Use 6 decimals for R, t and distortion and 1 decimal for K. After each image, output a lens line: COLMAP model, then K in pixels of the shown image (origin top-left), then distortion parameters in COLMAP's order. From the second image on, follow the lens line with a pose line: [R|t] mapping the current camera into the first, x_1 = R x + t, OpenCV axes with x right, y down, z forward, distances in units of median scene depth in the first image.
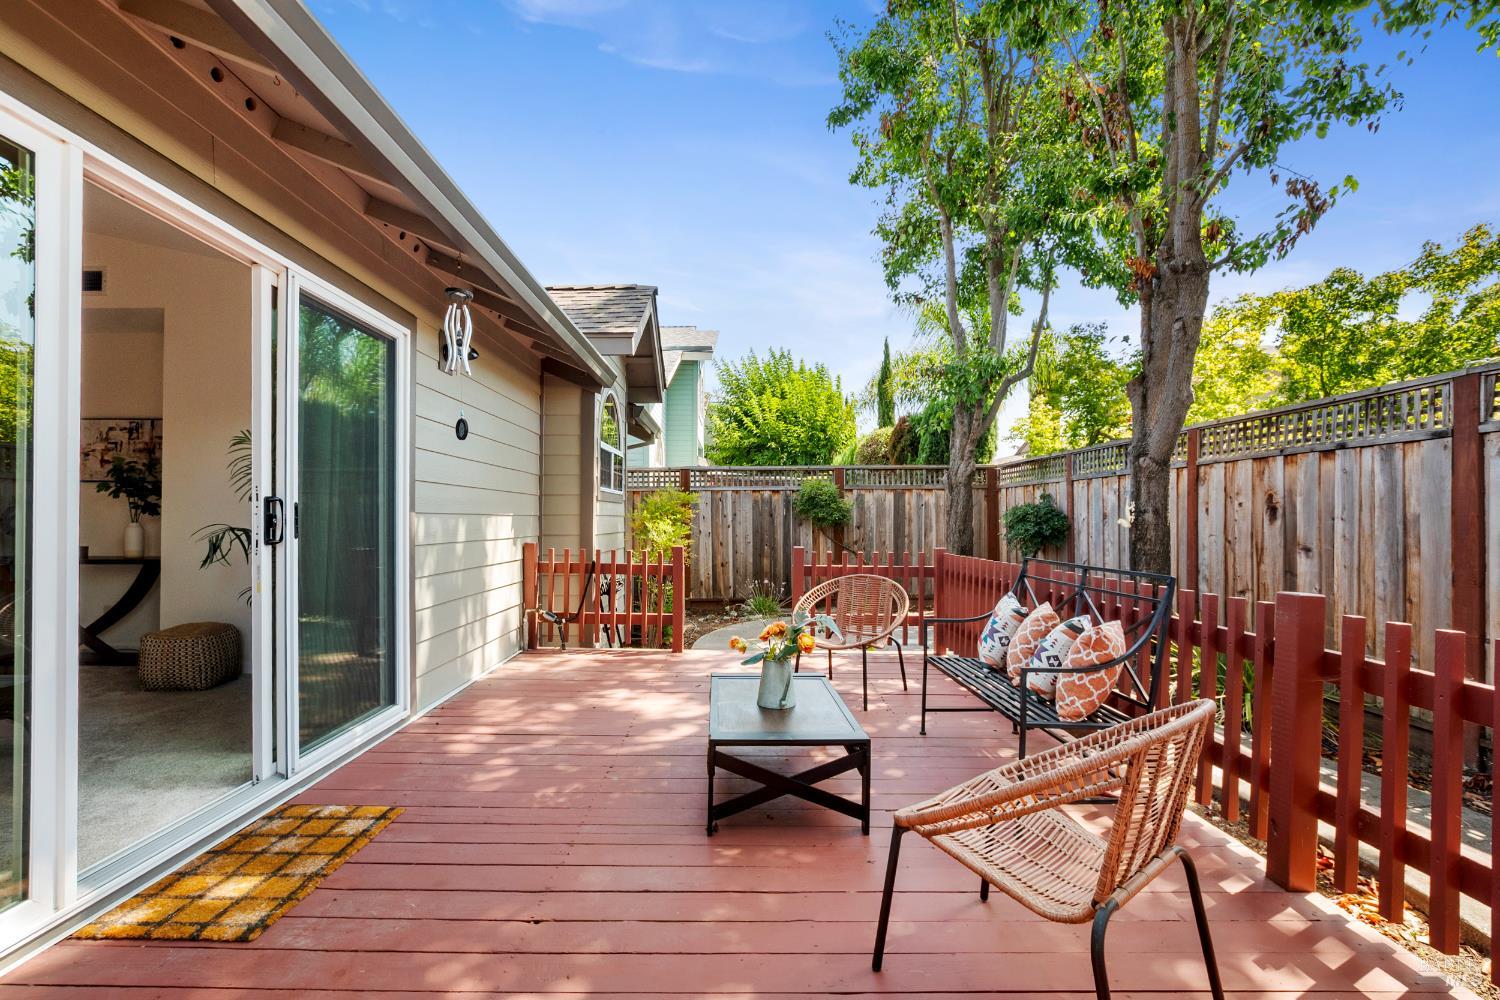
lens RADIAL K [[669.1, 0, 746.3], [0, 669.1, 518.2], [0, 0, 1]] dist [-0.002952, -0.000279]
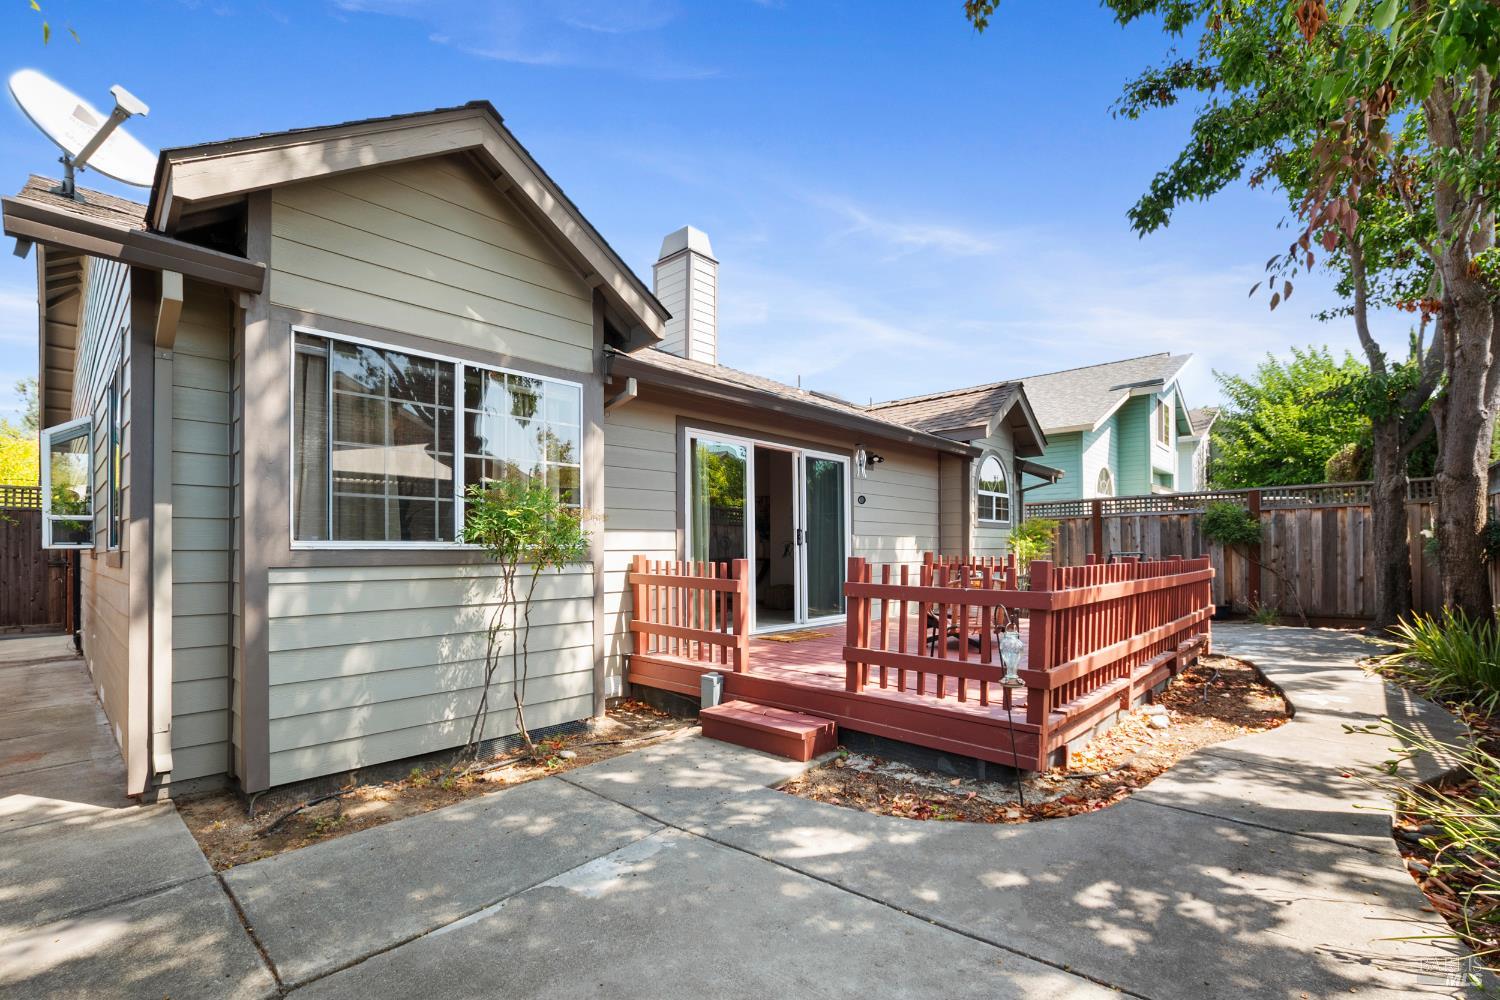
lens RADIAL K [[655.5, 0, 751.0], [0, 655.5, 535.1], [0, 0, 1]] dist [-0.033795, 0.012490]
pose [[0.732418, -0.021974, -0.680501, 0.250465], [0.007070, 0.999671, -0.024670, 0.015134], [0.680819, 0.013257, 0.732332, -0.286005]]
